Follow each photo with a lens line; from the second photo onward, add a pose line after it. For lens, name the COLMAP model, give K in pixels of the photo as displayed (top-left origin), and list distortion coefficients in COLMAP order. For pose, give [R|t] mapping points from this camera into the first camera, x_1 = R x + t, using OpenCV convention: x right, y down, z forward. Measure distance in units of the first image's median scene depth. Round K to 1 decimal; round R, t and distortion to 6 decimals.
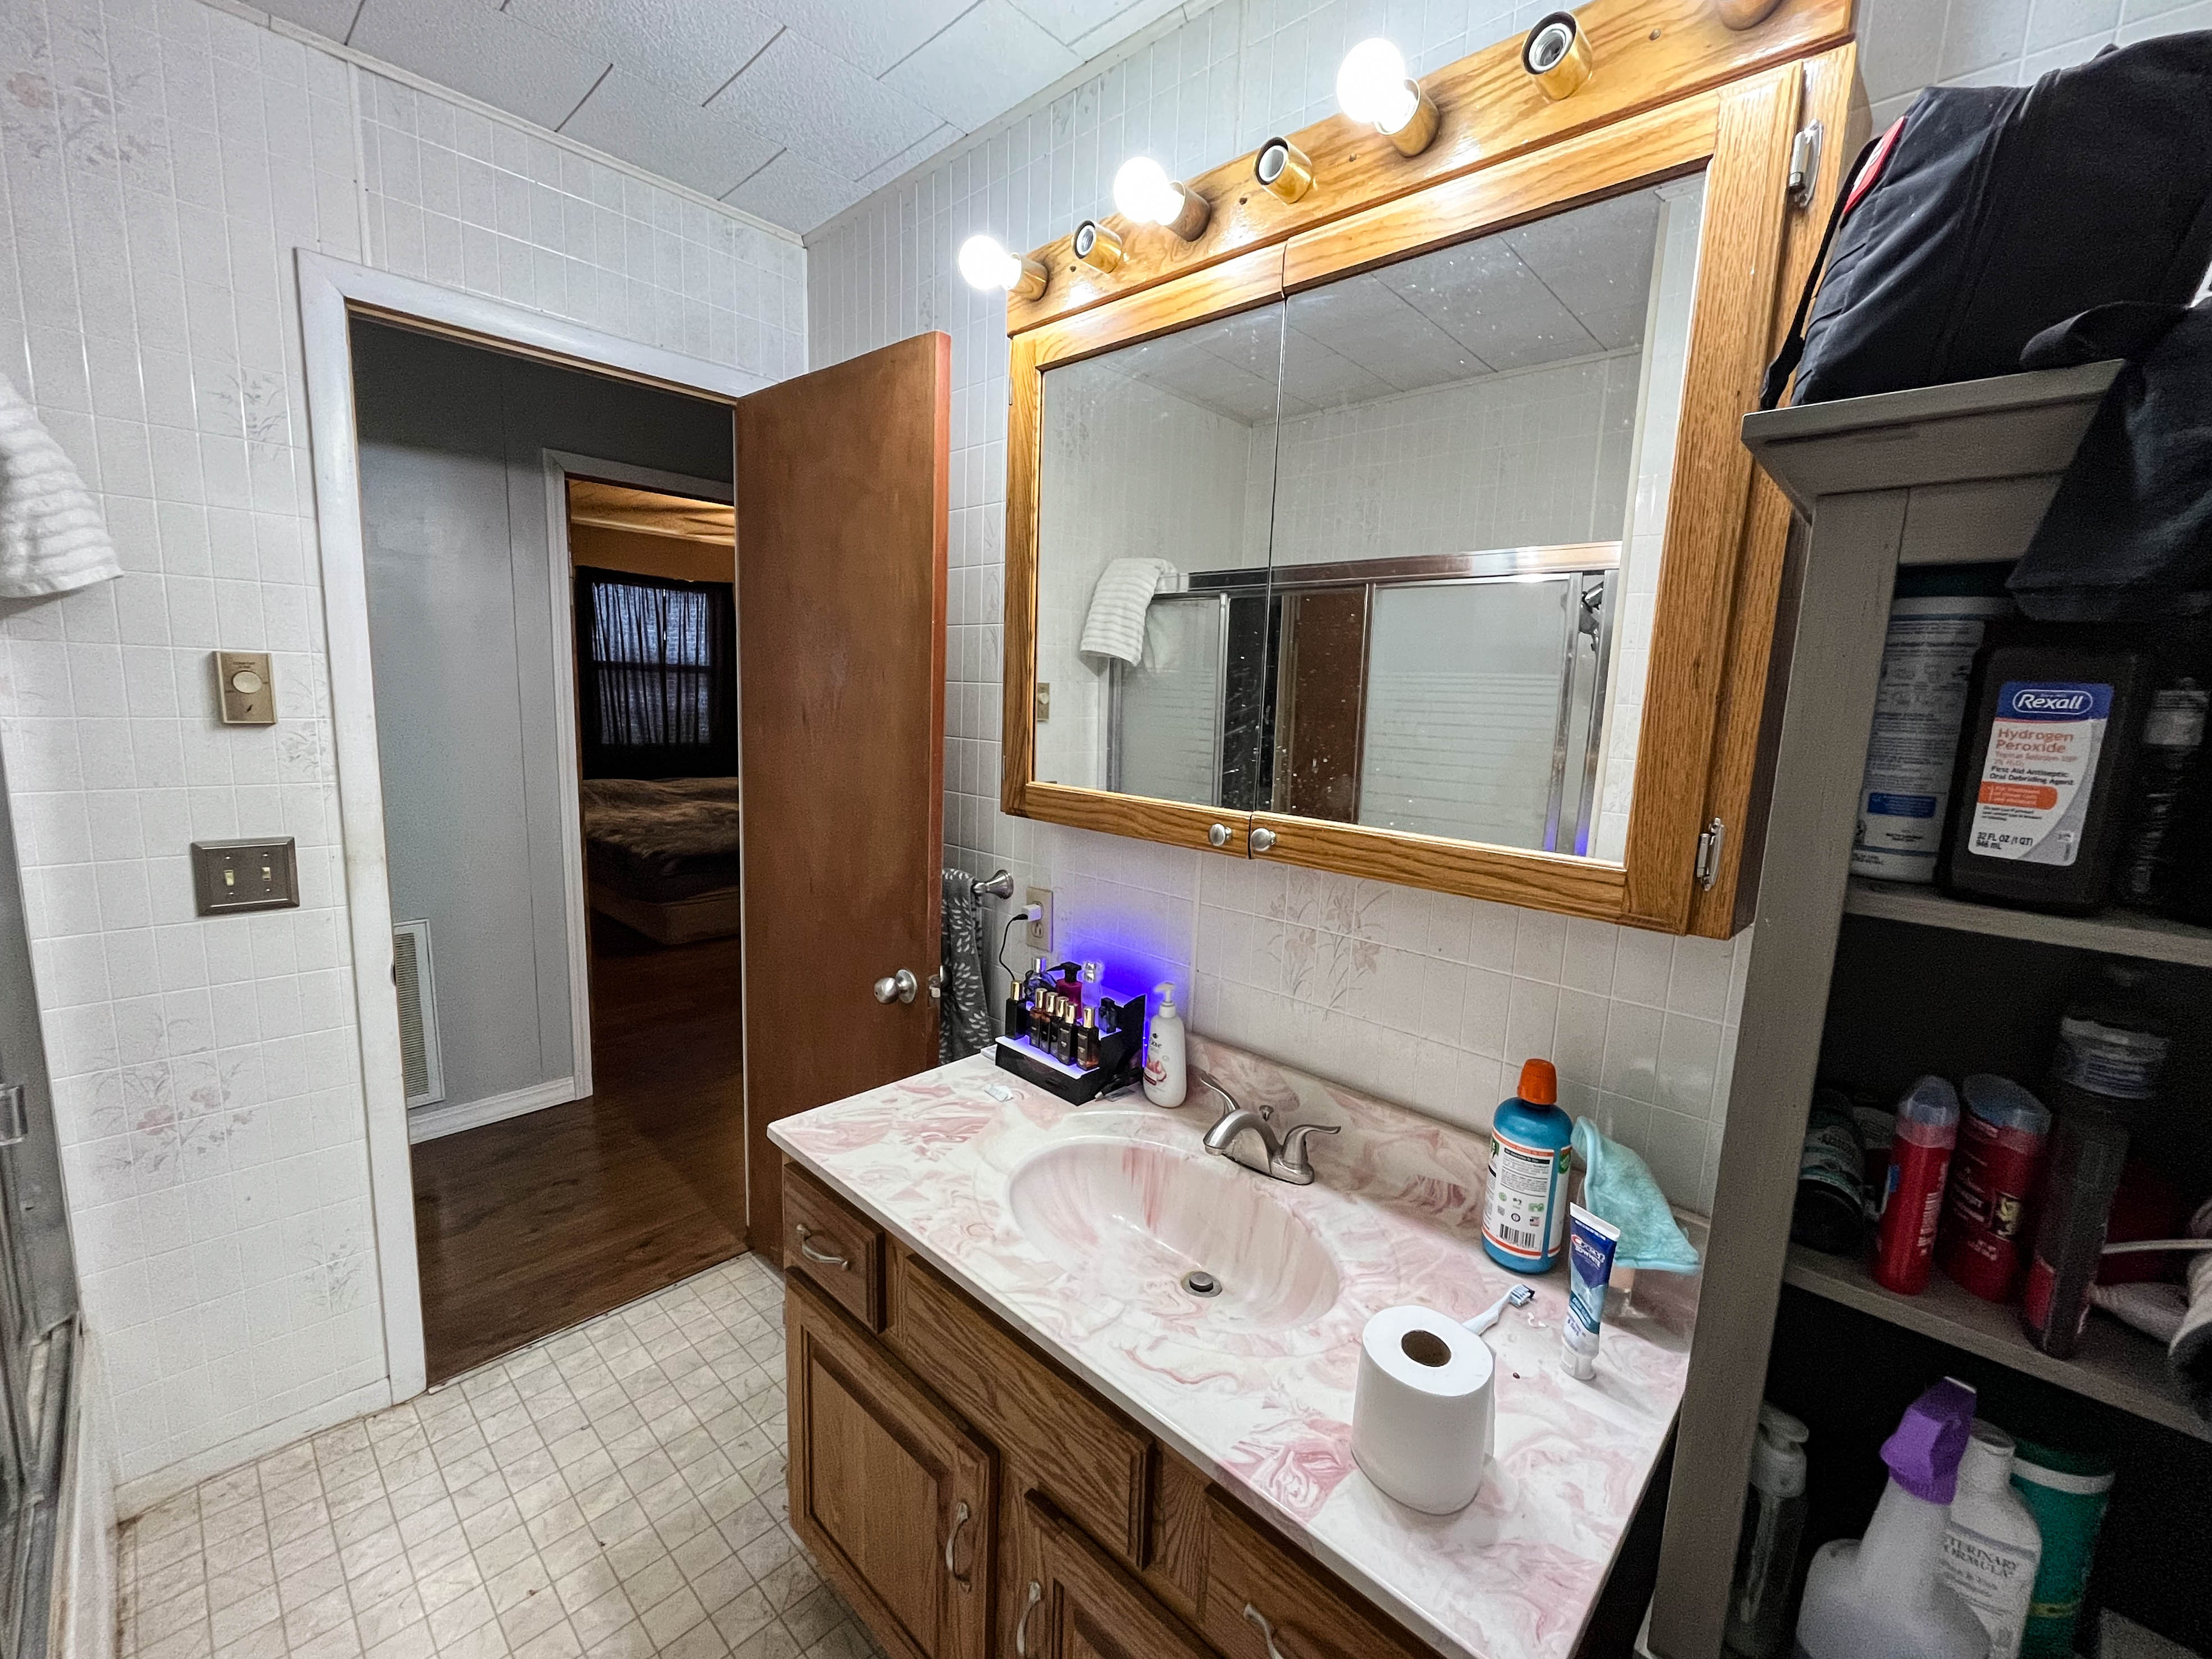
lens RADIAL K [[904.8, 0, 1106.0], [0, 904.8, 829.5], [0, 0, 1]] dist [-0.000224, 0.000339]
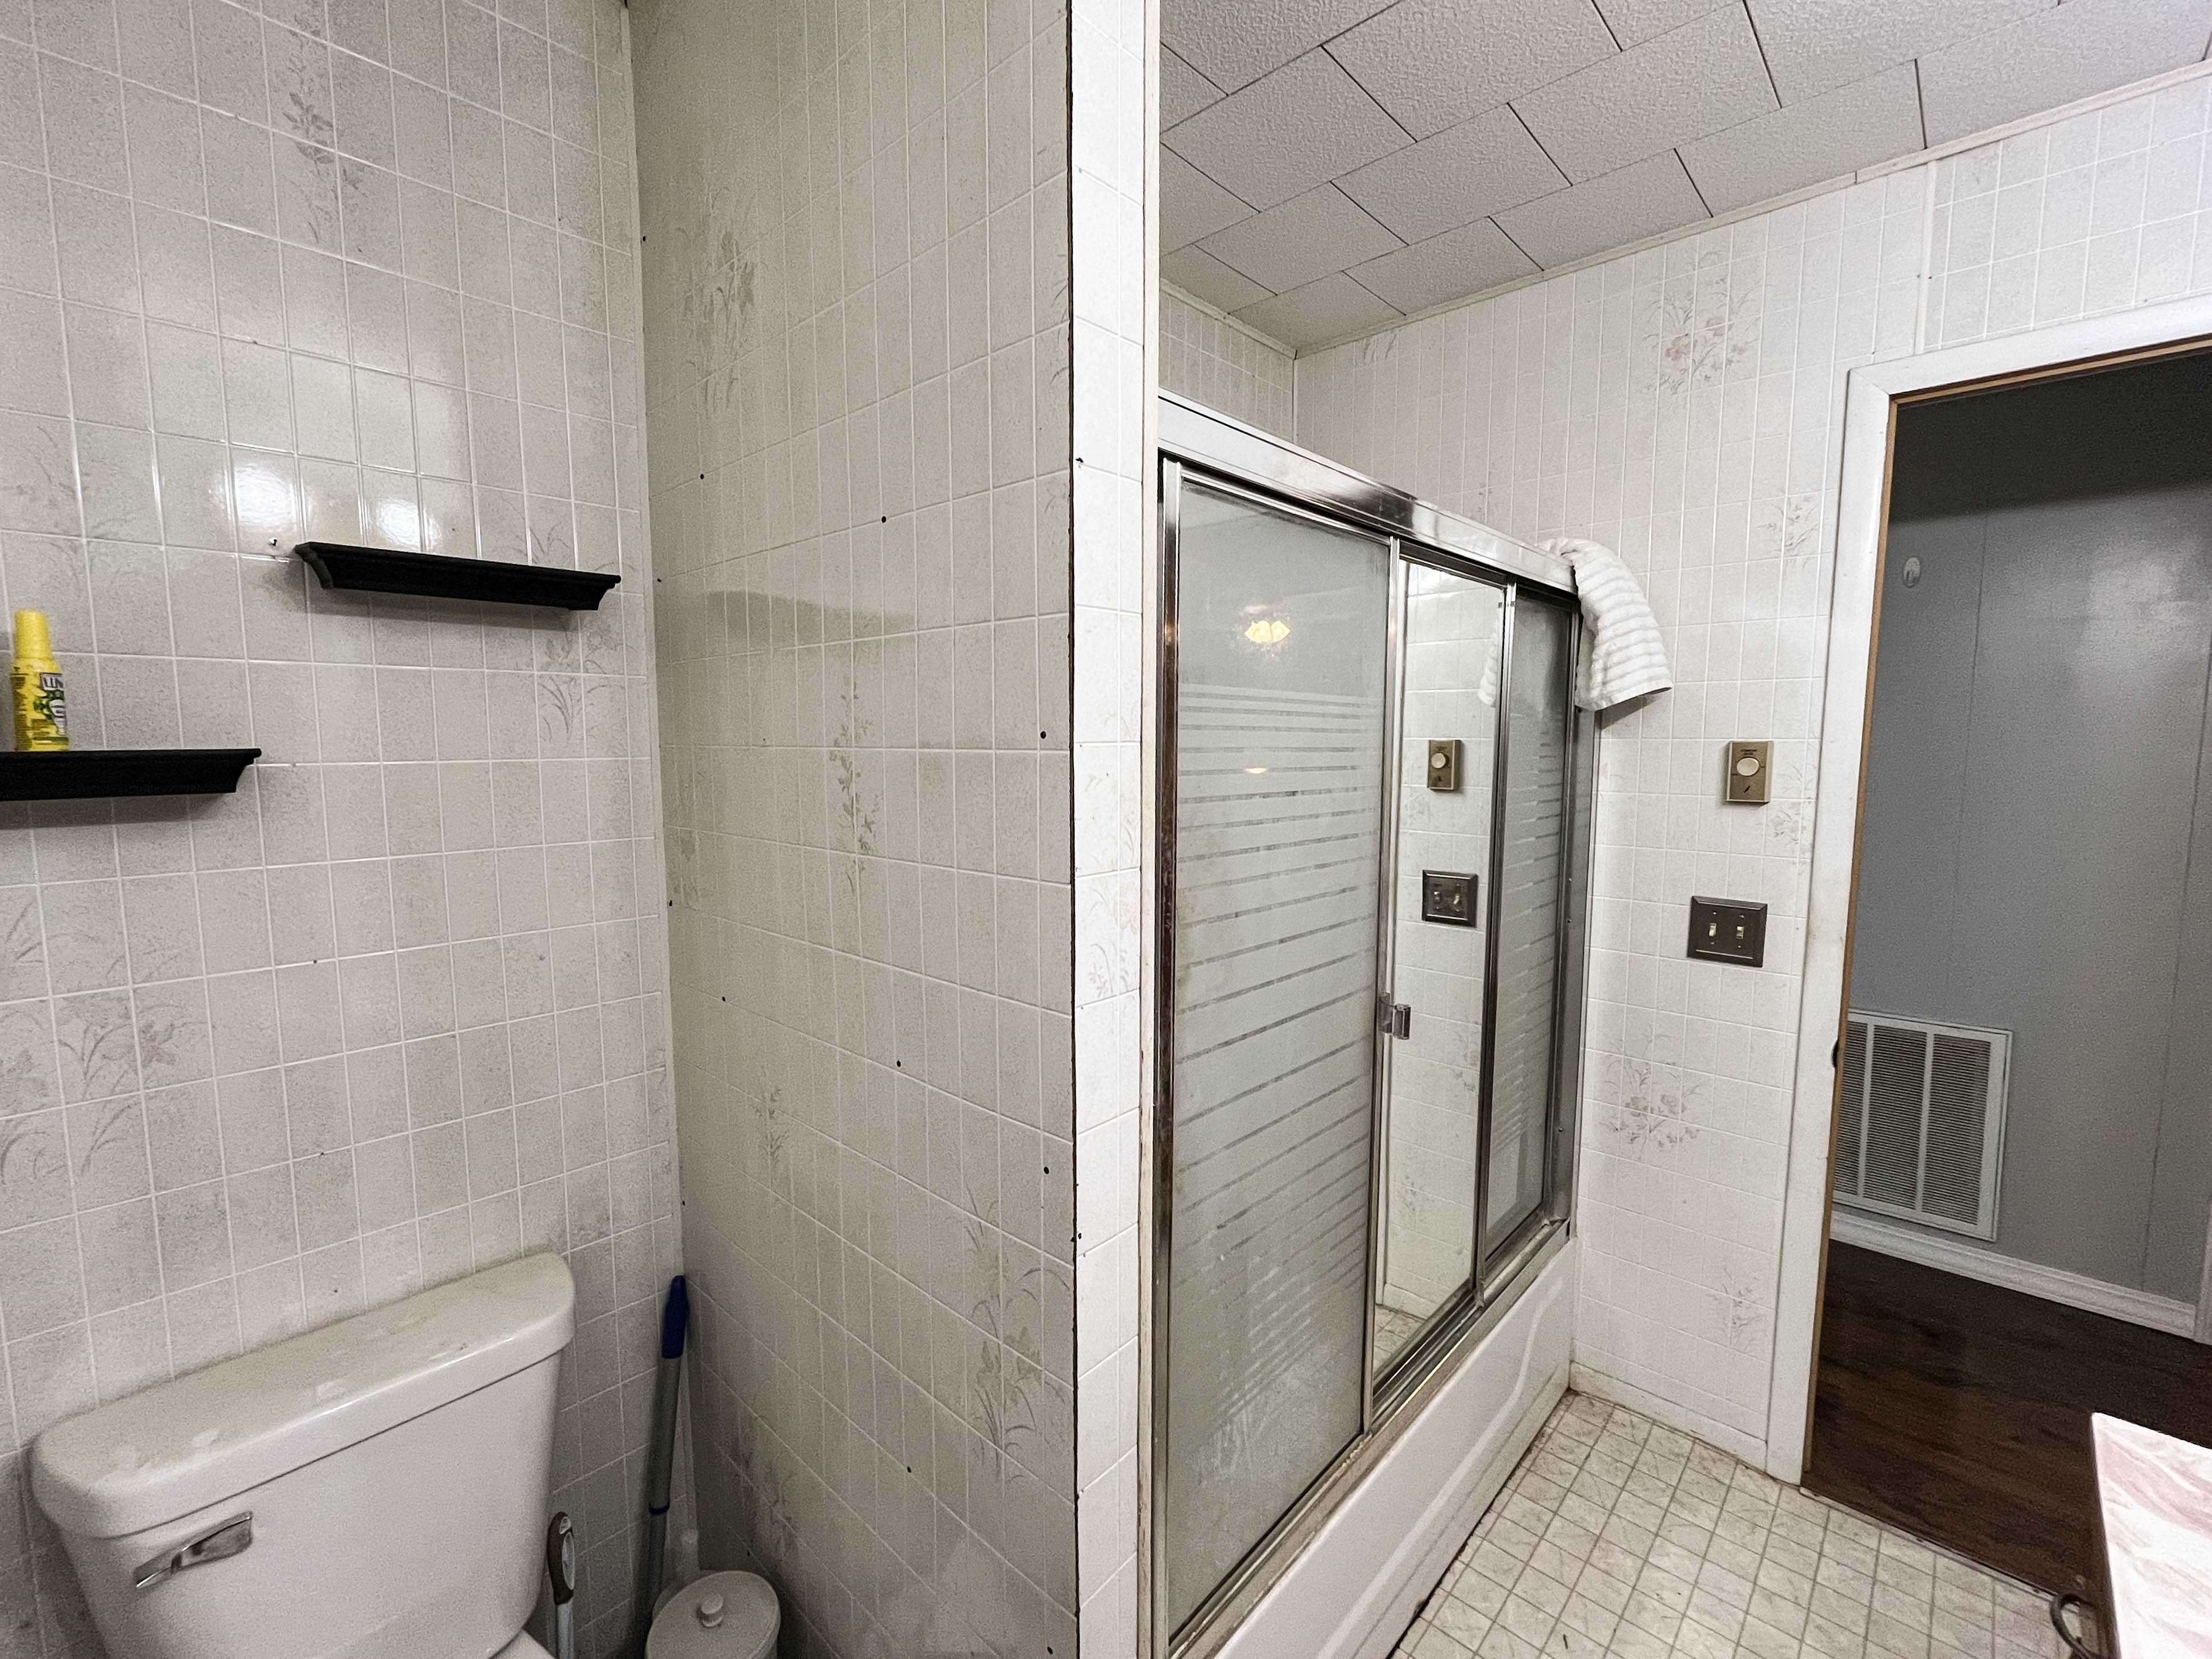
lens RADIAL K [[921.7, 0, 1102.0], [0, 921.7, 831.8], [0, 0, 1]] dist [0.000601, 0.000084]
pose [[0.029996, 0.059855, -0.997756, 0.204773], [-0.148385, 0.987412, 0.054773, -0.020780], [0.988475, 0.146409, 0.038500, 0.141195]]
